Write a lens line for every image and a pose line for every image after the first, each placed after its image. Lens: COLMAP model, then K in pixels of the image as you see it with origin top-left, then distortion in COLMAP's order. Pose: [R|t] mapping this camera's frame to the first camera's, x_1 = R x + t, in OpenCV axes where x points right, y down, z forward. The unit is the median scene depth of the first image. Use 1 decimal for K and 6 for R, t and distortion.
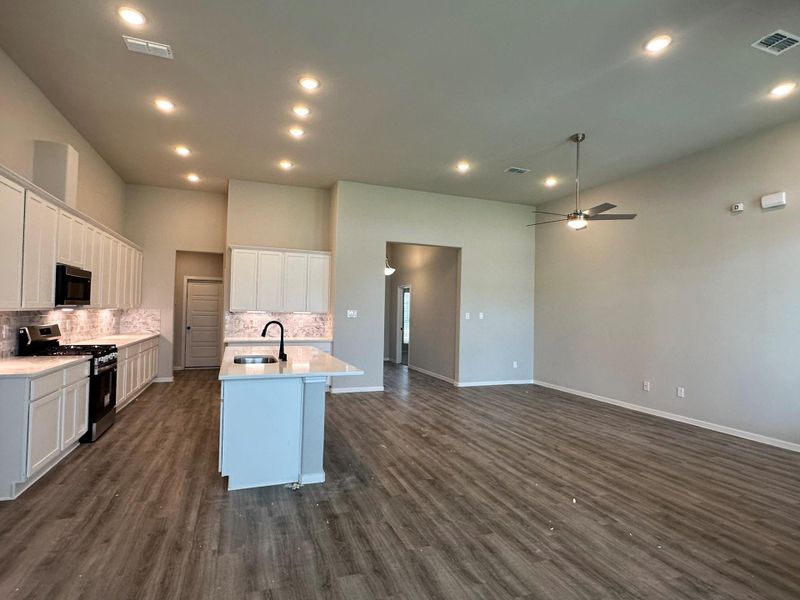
lens RADIAL K [[413.5, 0, 400.4], [0, 413.5, 299.8], [0, 0, 1]] dist [-0.014235, 0.001946]
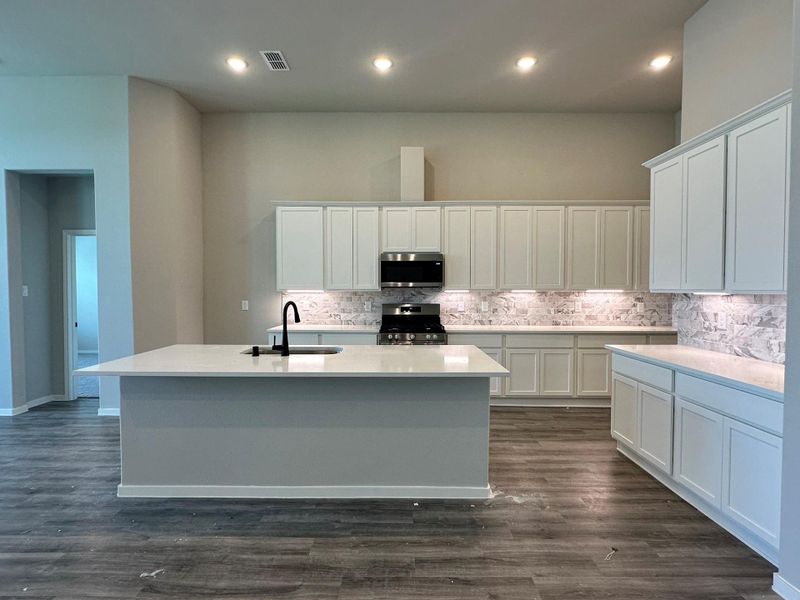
lens RADIAL K [[413.5, 0, 400.3], [0, 413.5, 298.9], [0, 0, 1]] dist [-0.014235, 0.001946]
pose [[-0.352127, 0.006164, -0.935932, 0.332627], [0.016188, 0.999869, 0.000494, 0.055917], [0.935812, -0.014977, -0.352180, 1.627356]]
